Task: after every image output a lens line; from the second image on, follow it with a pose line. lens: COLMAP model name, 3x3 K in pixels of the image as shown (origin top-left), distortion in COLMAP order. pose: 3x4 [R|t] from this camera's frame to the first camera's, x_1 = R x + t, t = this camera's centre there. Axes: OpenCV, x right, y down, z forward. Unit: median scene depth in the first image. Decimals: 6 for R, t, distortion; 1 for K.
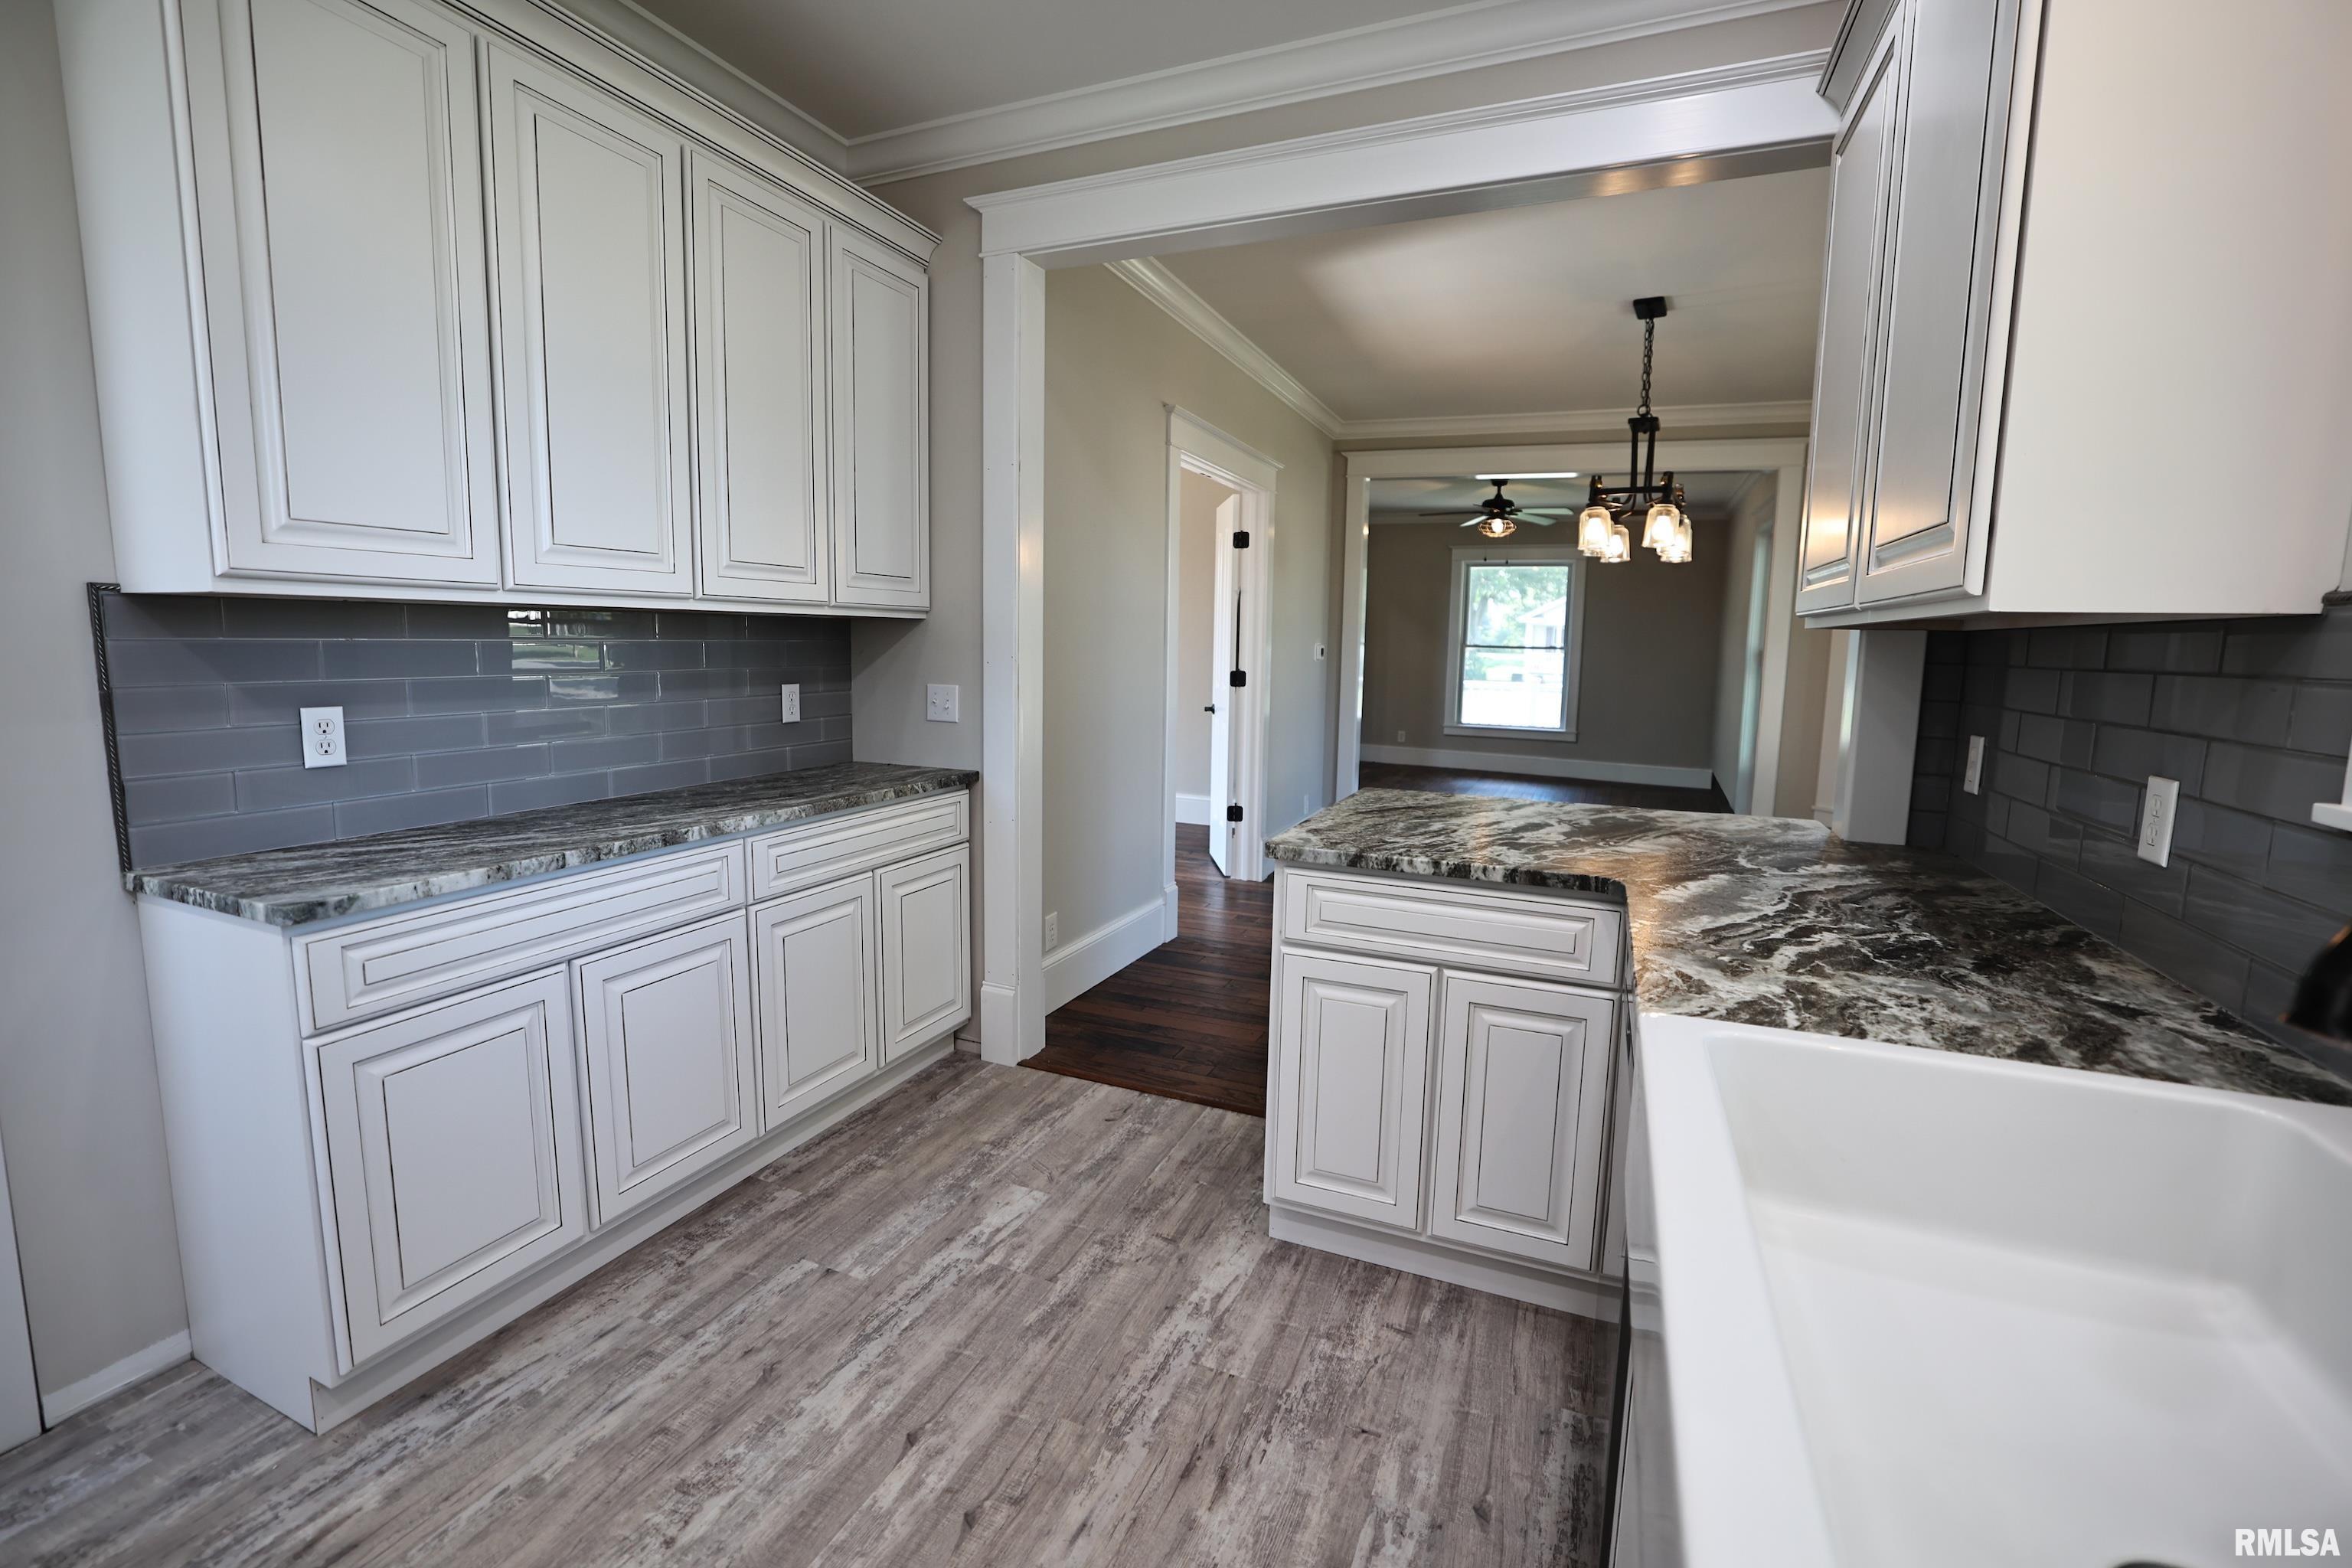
lens RADIAL K [[1009.4, 0, 1178.9], [0, 1009.4, 766.8], [0, 0, 1]] dist [-0.051687, 0.019842]
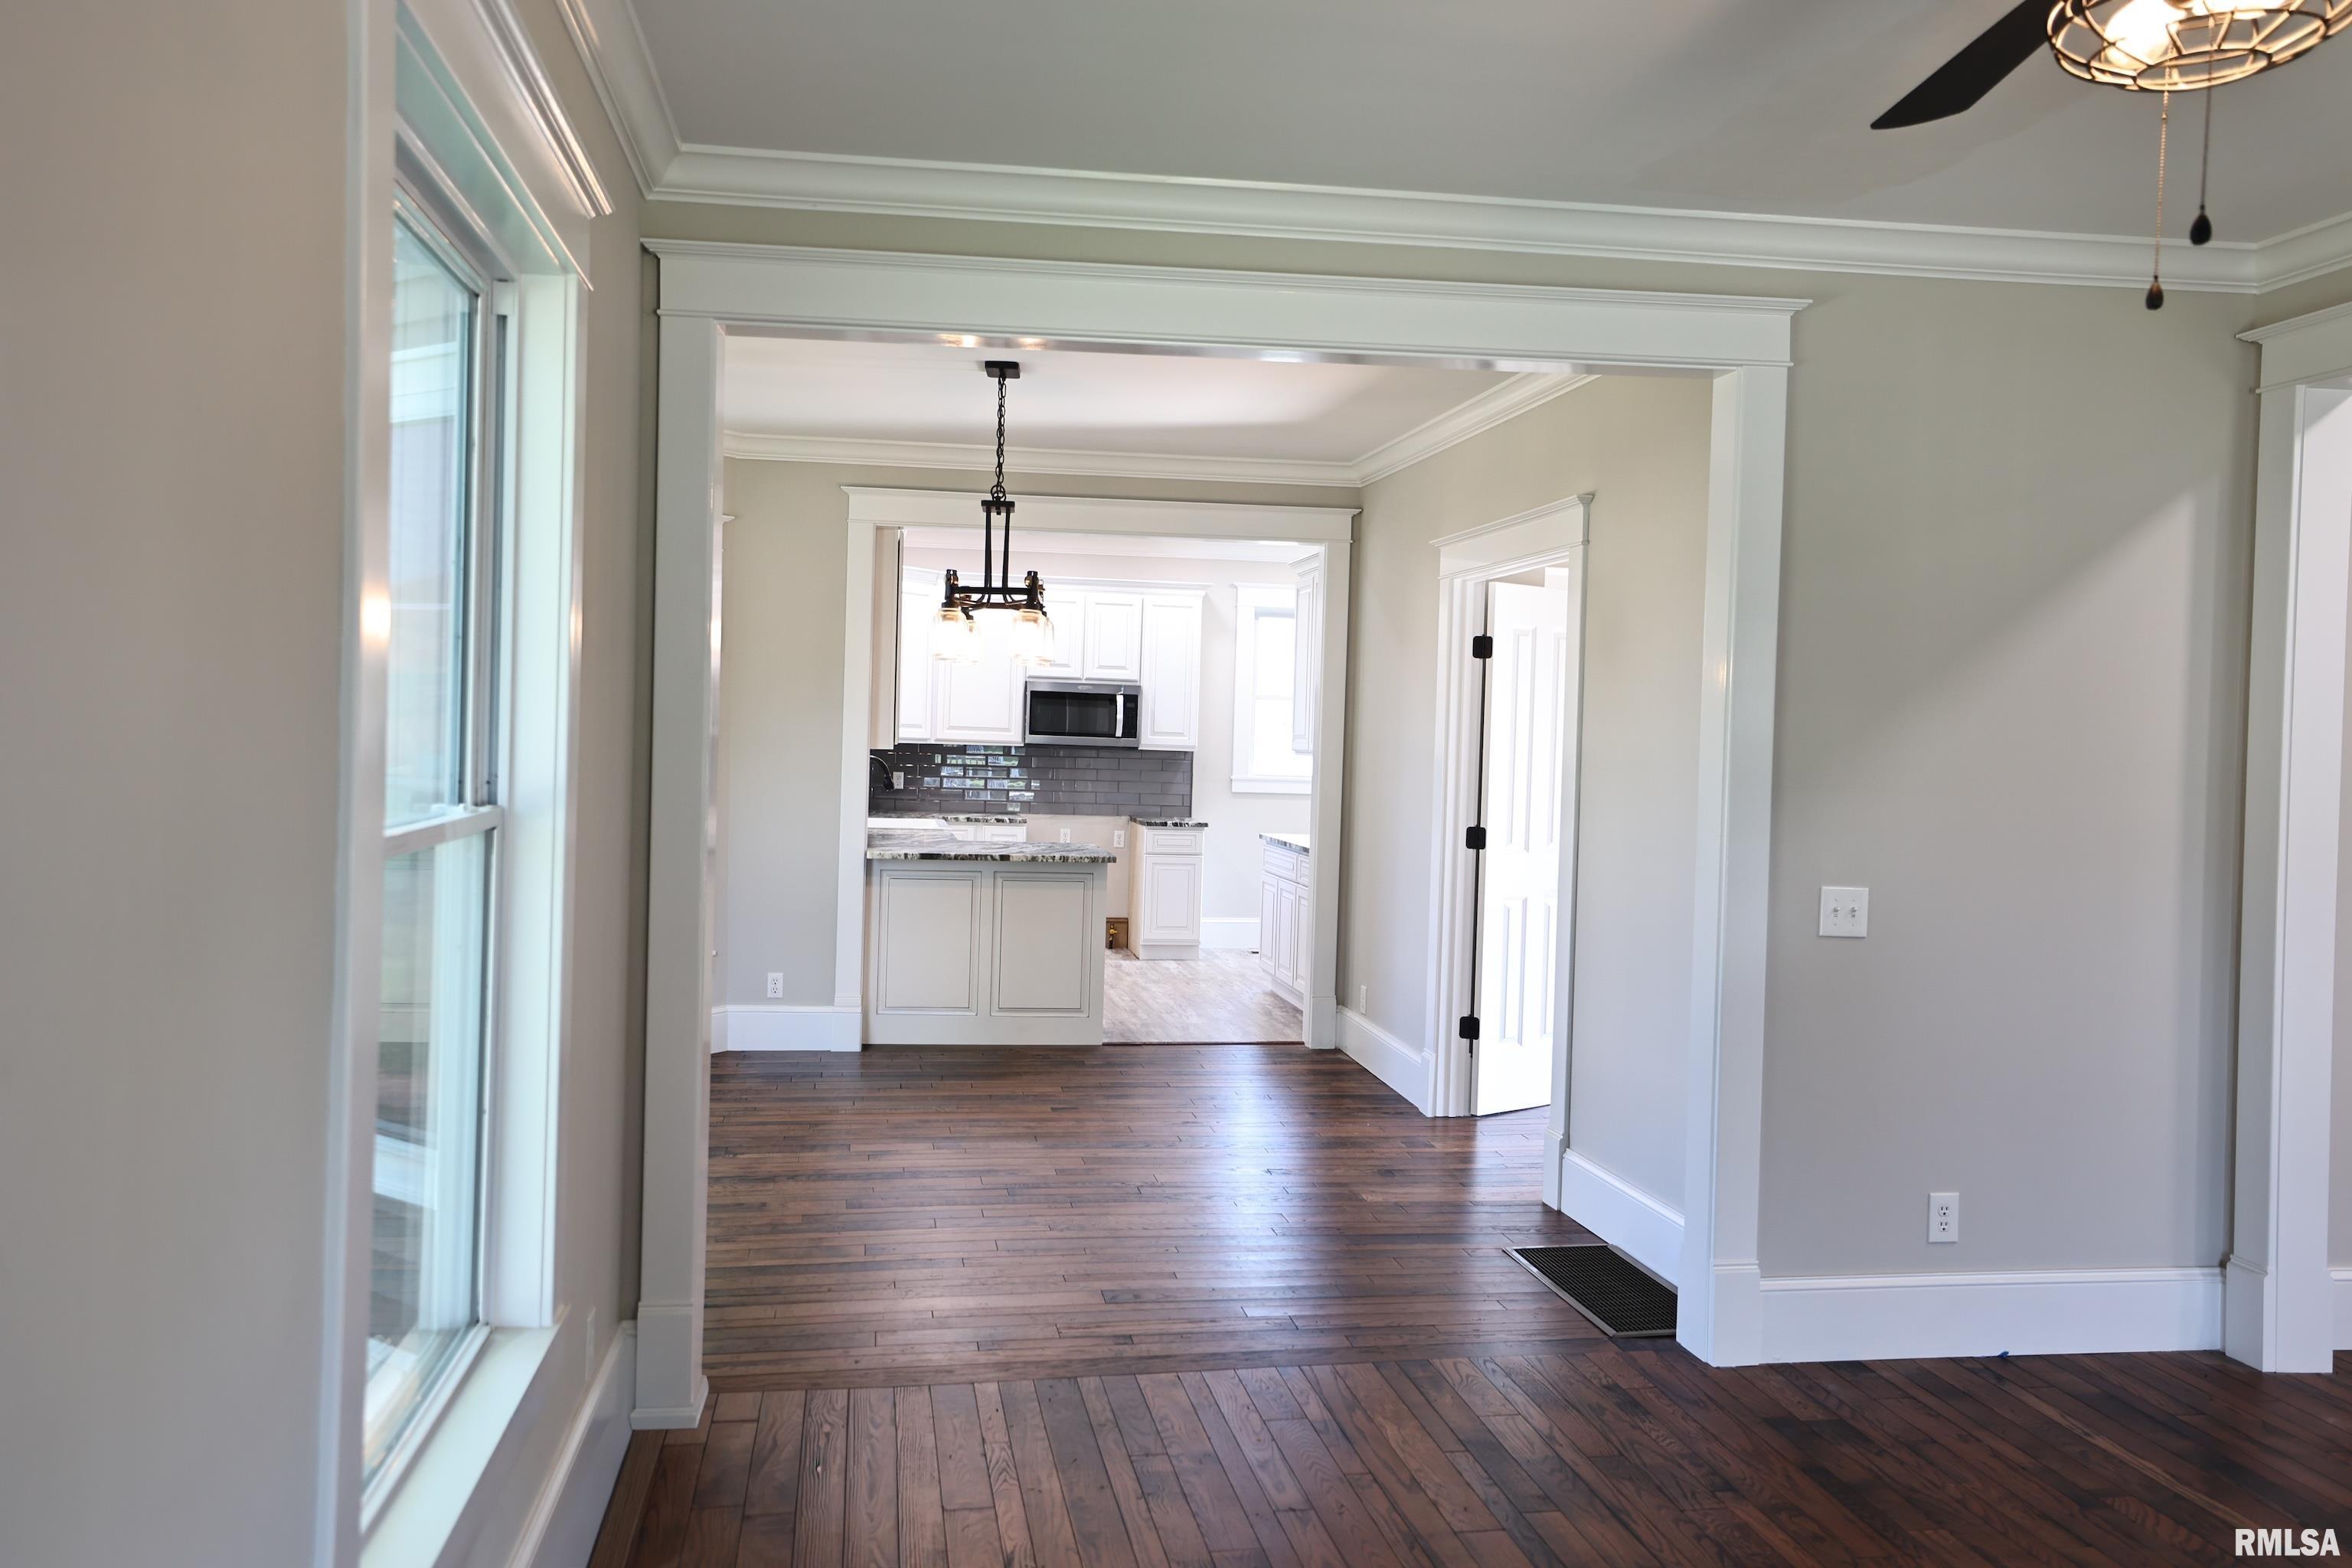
lens RADIAL K [[1923.9, 0, 1176.0], [0, 1923.9, 784.0], [0, 0, 1]] dist [-0.096734, -0.000590]
pose [[-0.848053, -0.029675, -0.529079, 2.359062], [-0.111798, 0.985977, 0.123898, -0.659798], [0.517983, 0.164222, -0.839479, 4.909100]]
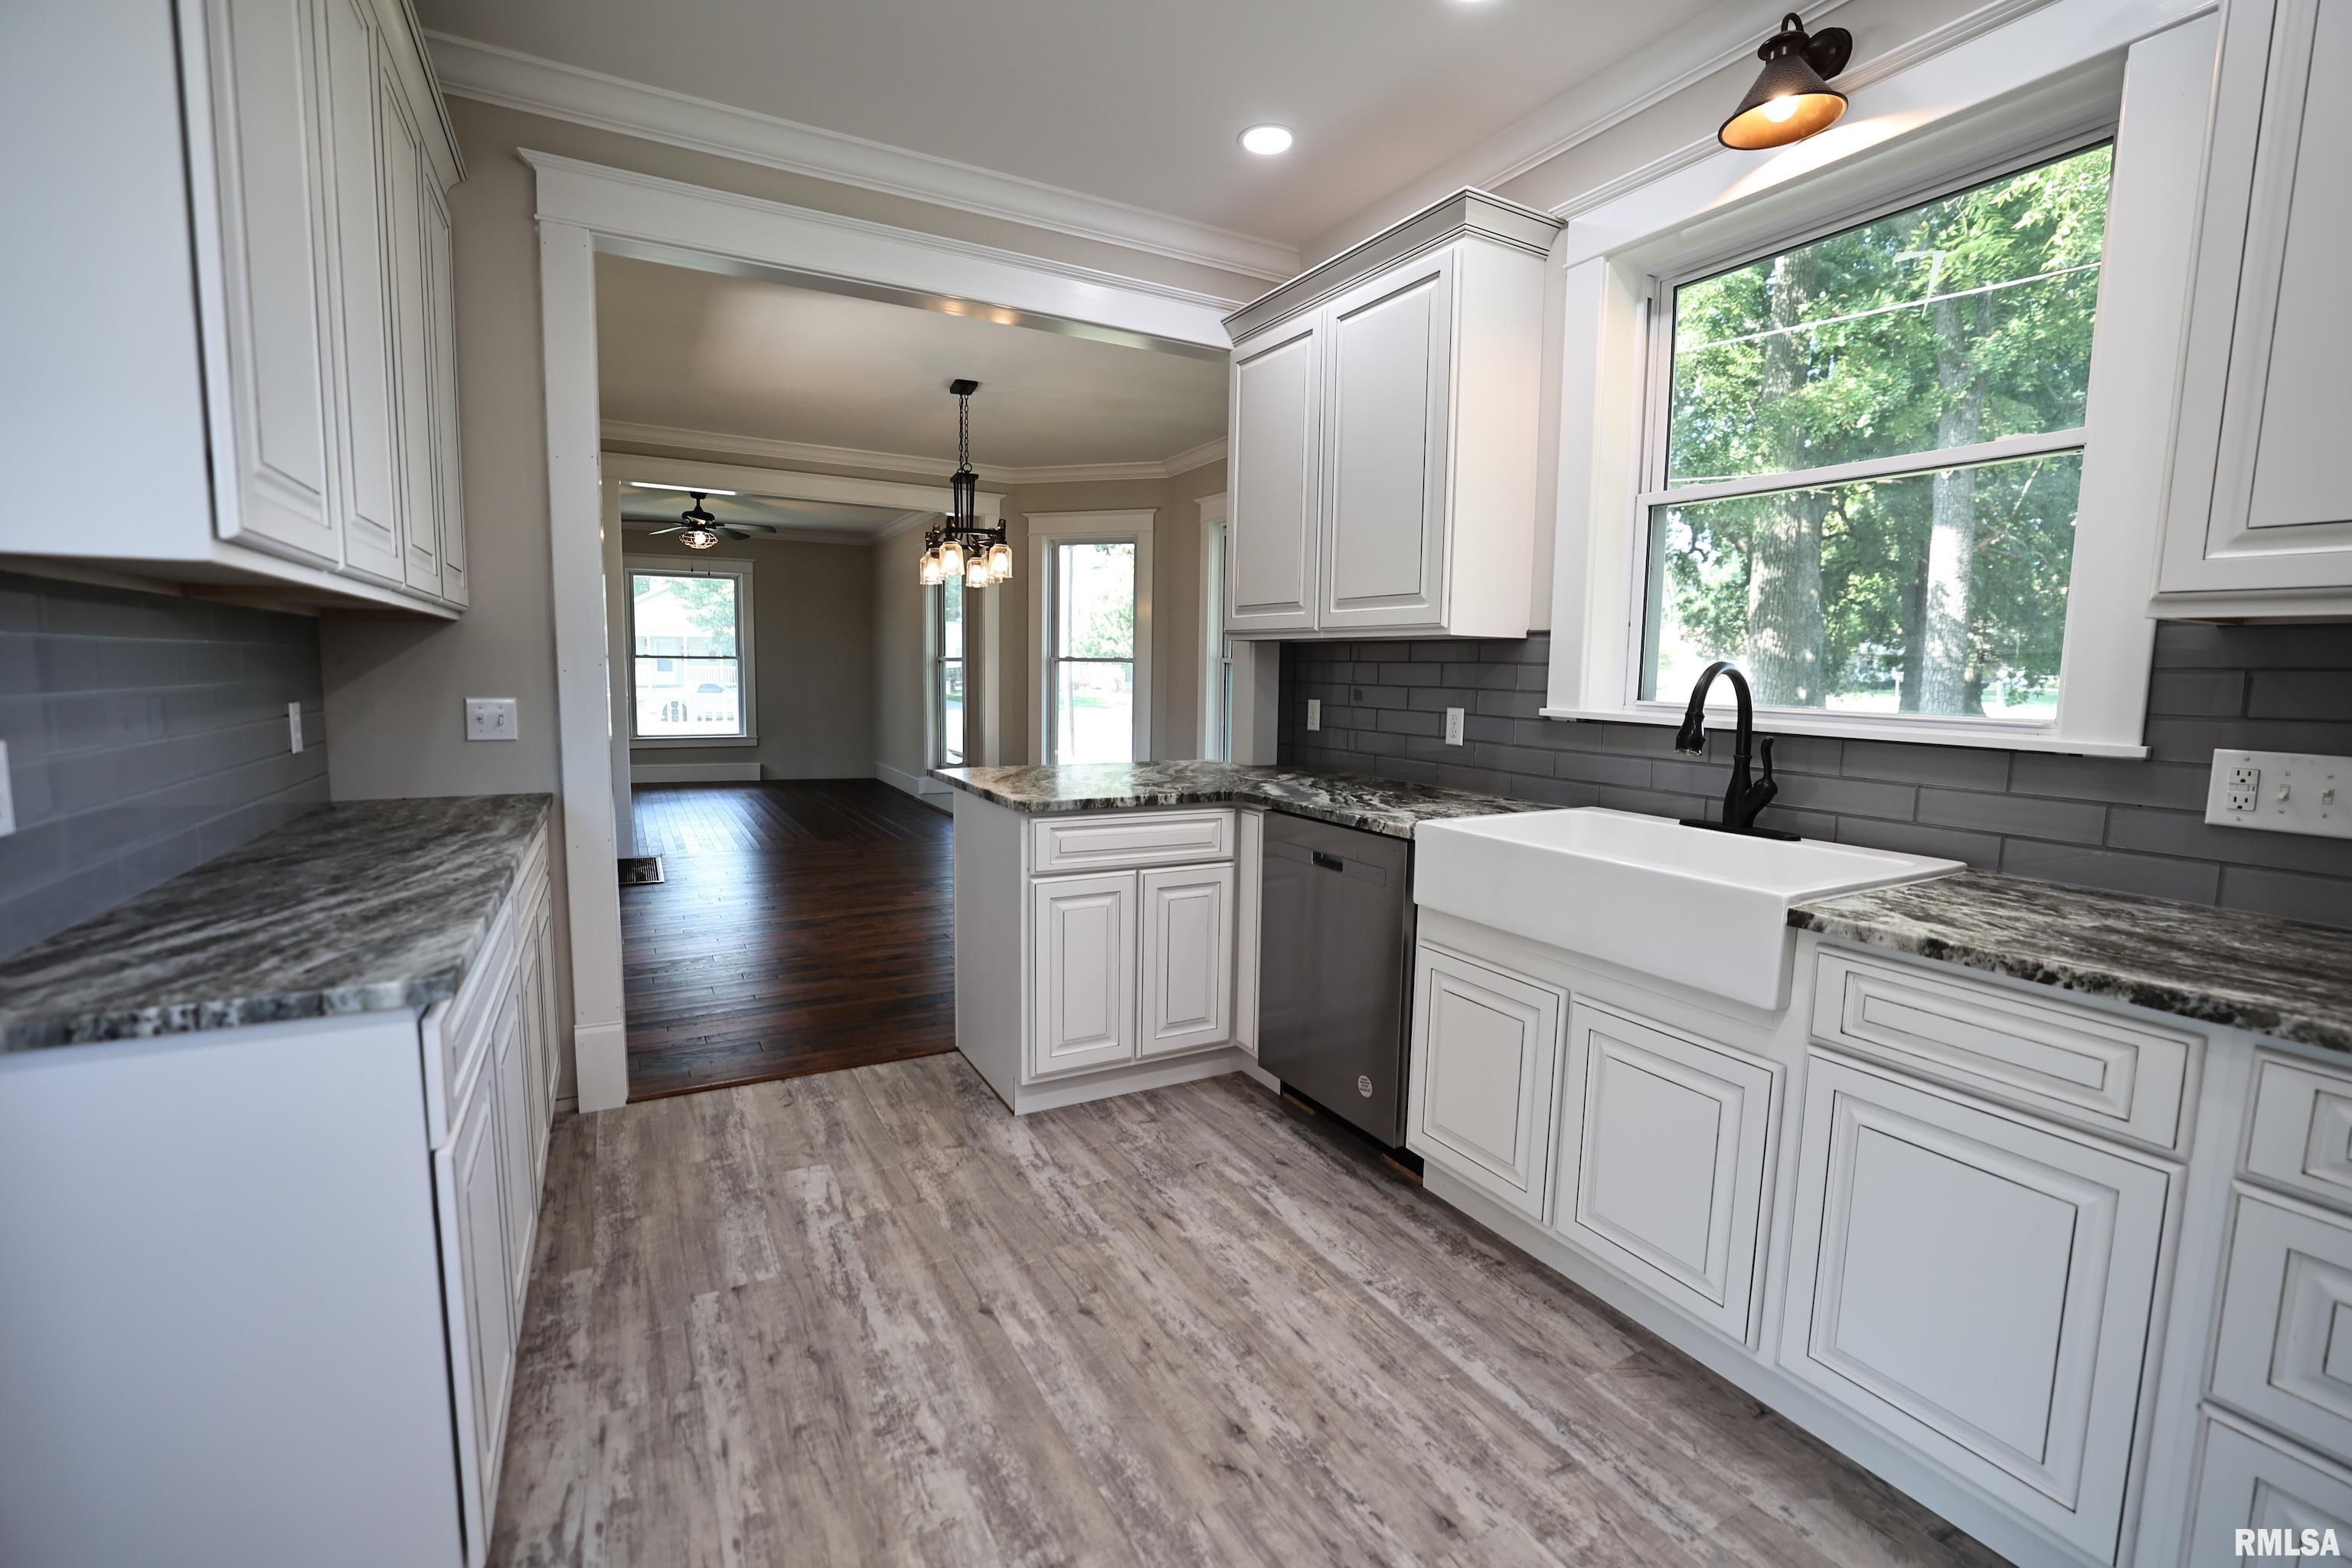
lens RADIAL K [[1000.7, 0, 1170.7], [0, 1000.7, 775.9], [0, 0, 1]] dist [-0.058834, 0.027097]
pose [[0.619266, -0.093511, 0.779593, -0.785490], [0.093585, 0.994596, 0.044962, 0.002315], [-0.779585, 0.045115, 0.624670, 0.040115]]
